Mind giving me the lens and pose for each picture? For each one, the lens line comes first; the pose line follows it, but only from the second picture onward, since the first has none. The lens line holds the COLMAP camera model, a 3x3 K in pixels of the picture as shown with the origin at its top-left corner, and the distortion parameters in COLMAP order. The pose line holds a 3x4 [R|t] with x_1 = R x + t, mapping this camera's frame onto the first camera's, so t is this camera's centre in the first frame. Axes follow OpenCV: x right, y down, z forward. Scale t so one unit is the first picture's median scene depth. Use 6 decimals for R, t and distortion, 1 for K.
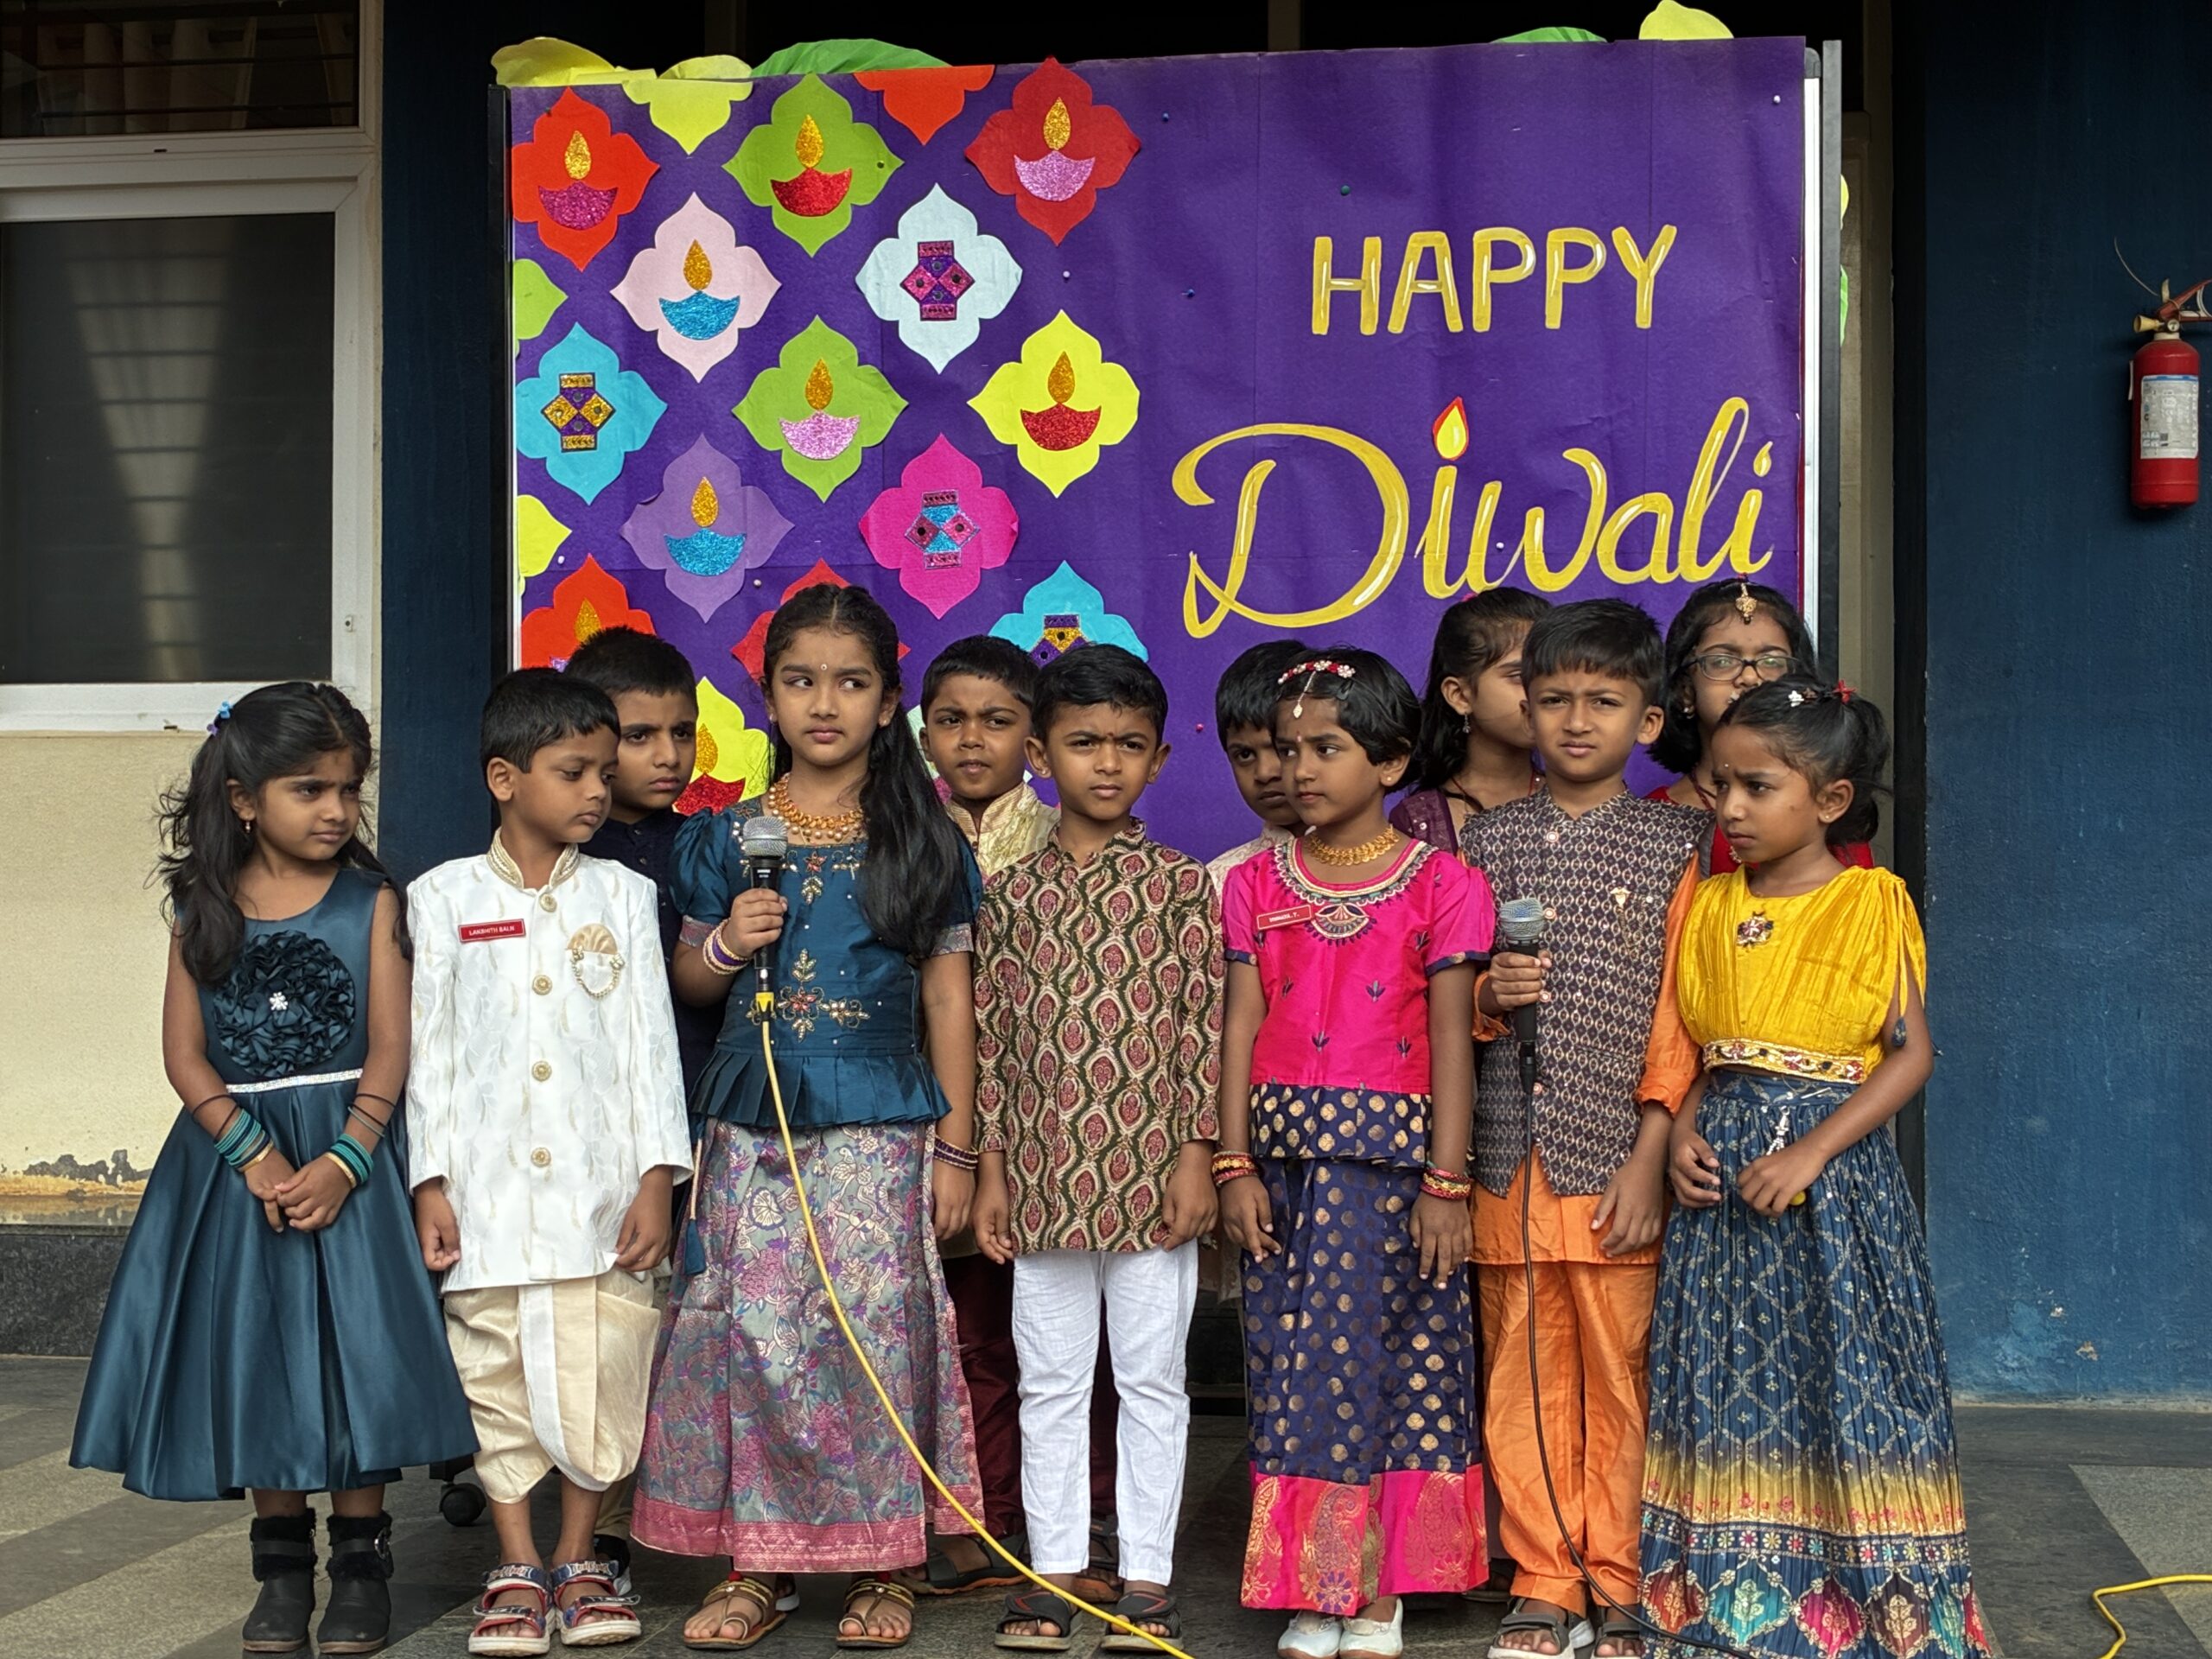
lens RADIAL K [[3611.4, 0, 1106.0], [0, 3611.4, 829.5], [0, 0, 1]] dist [0.193300, -1.214904]
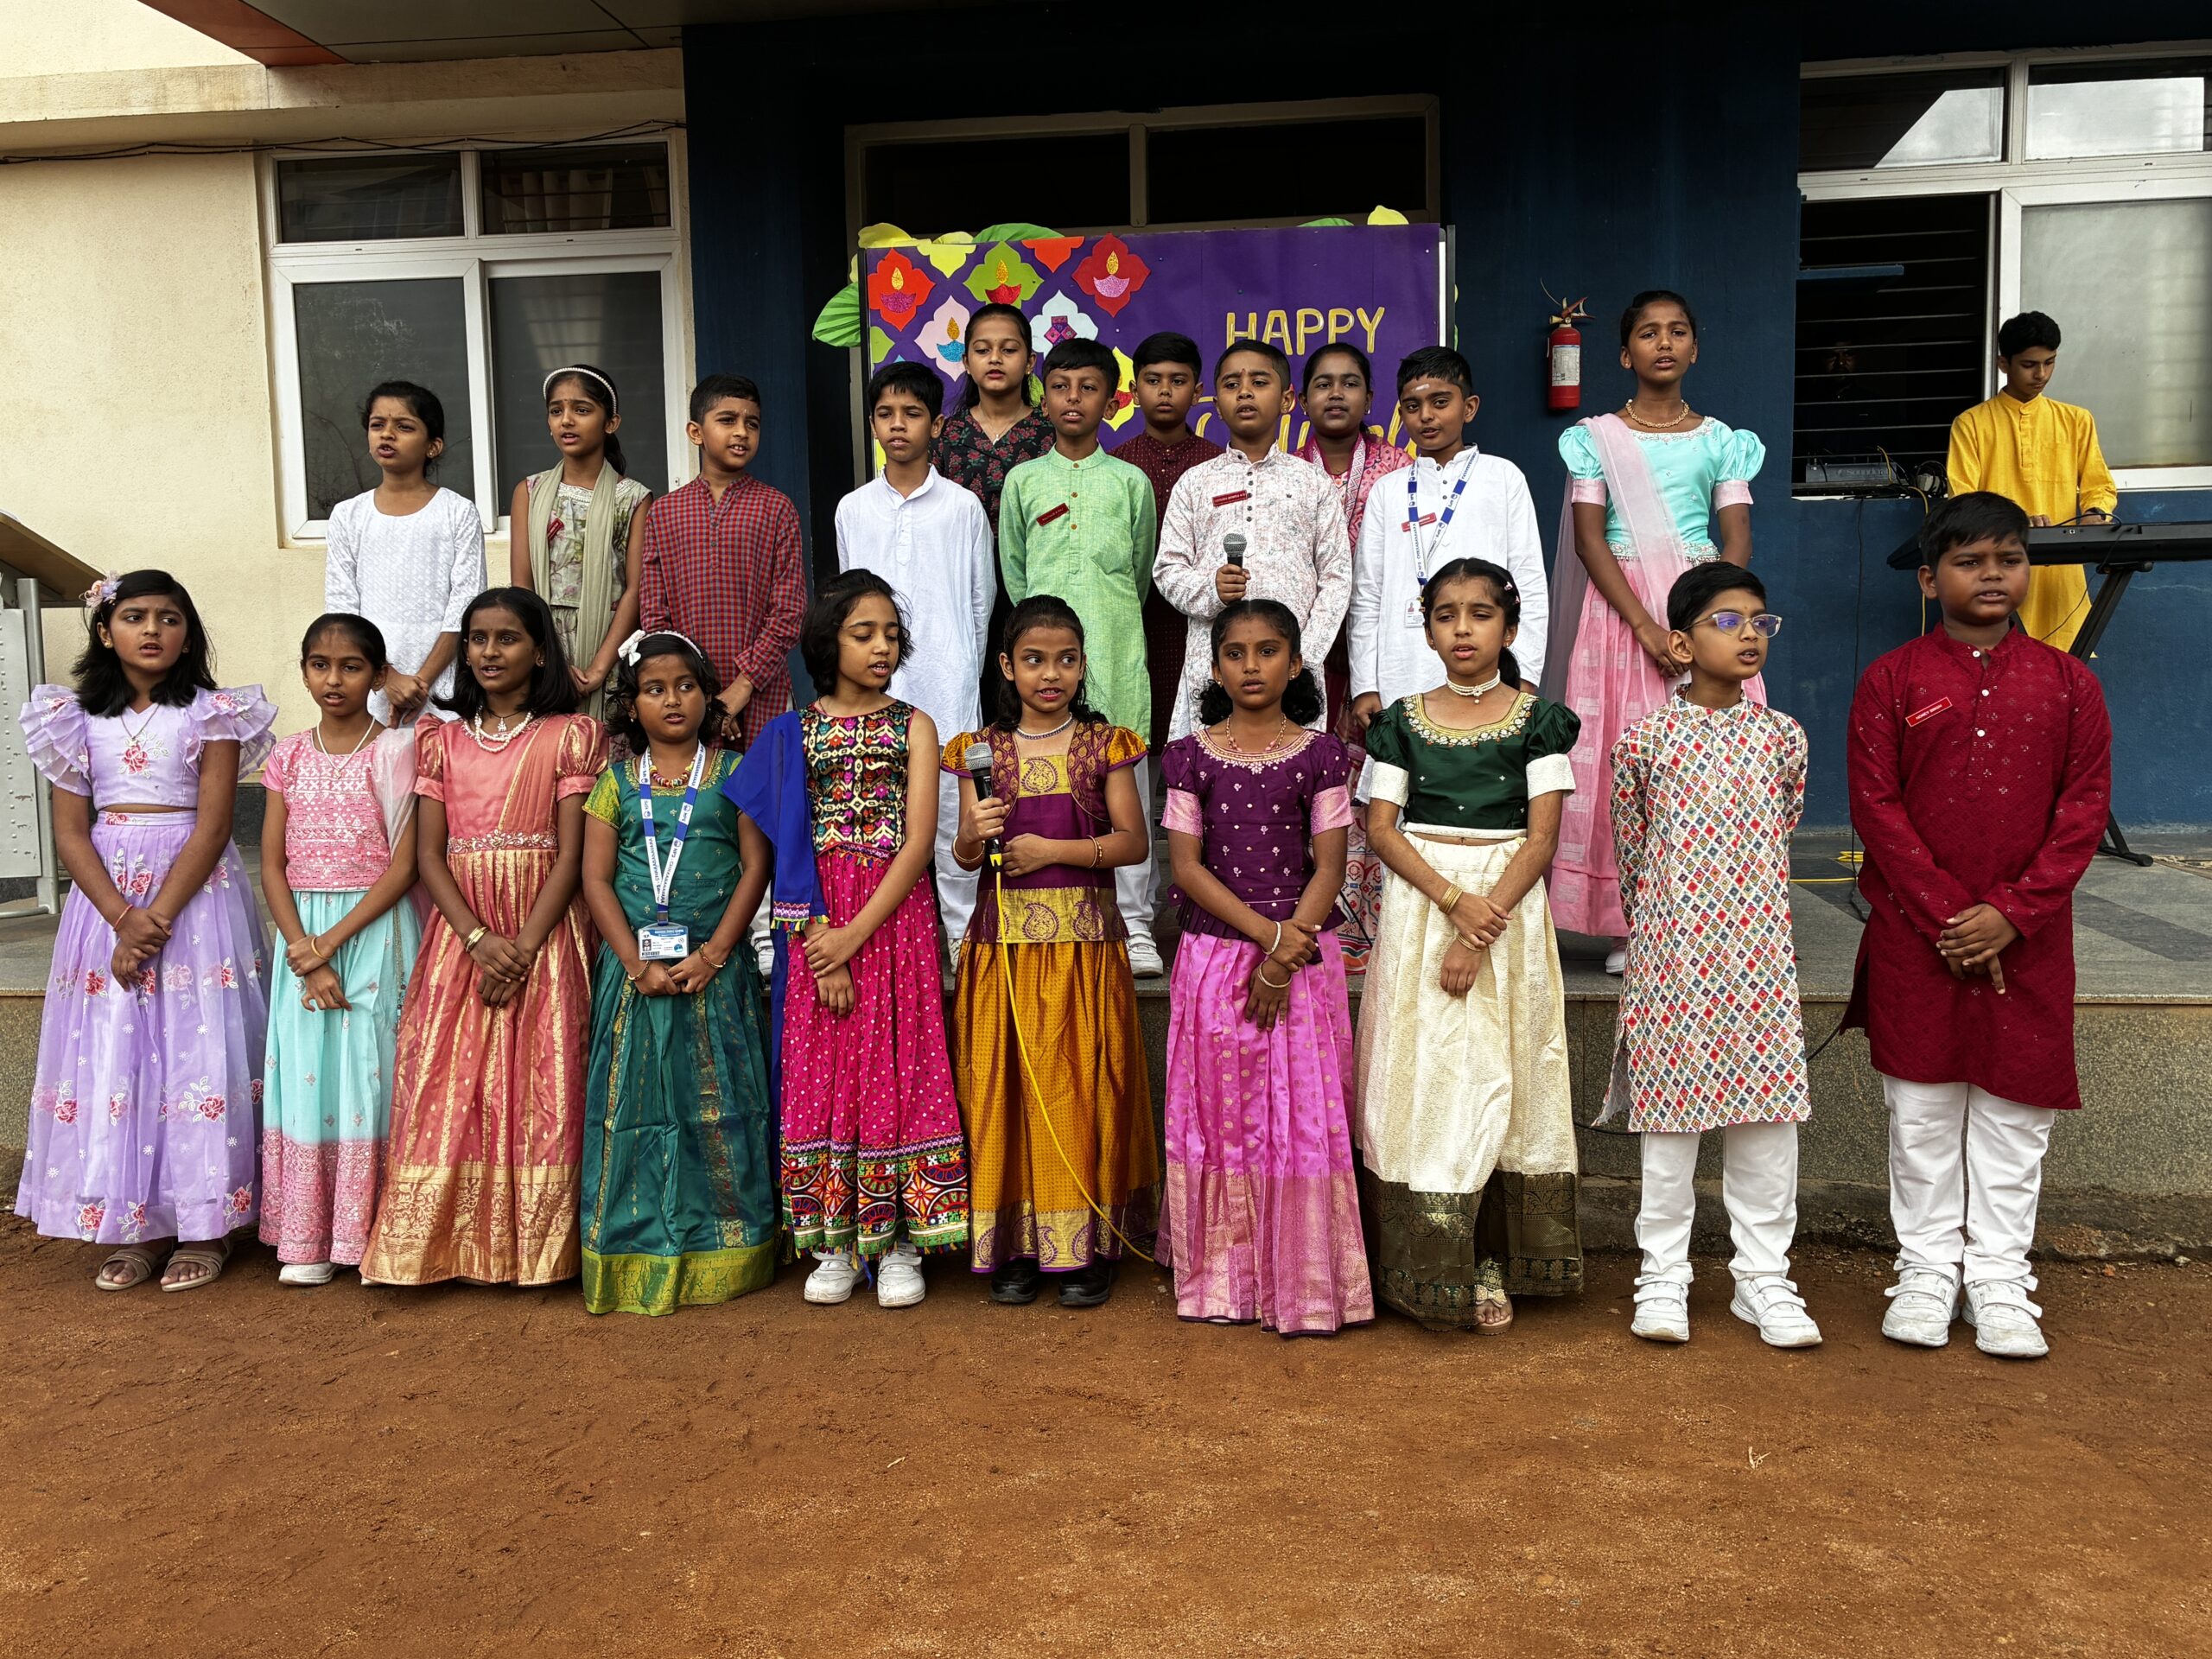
lens RADIAL K [[1988.3, 0, 1106.0], [0, 1988.3, 829.5], [0, 0, 1]] dist [0.026609, -0.006790]
pose [[0.996789, -0.031977, 0.073407, -0.118871], [0.022433, 0.991605, 0.127340, -0.001843], [-0.076863, -0.125284, 0.989139, -0.272346]]
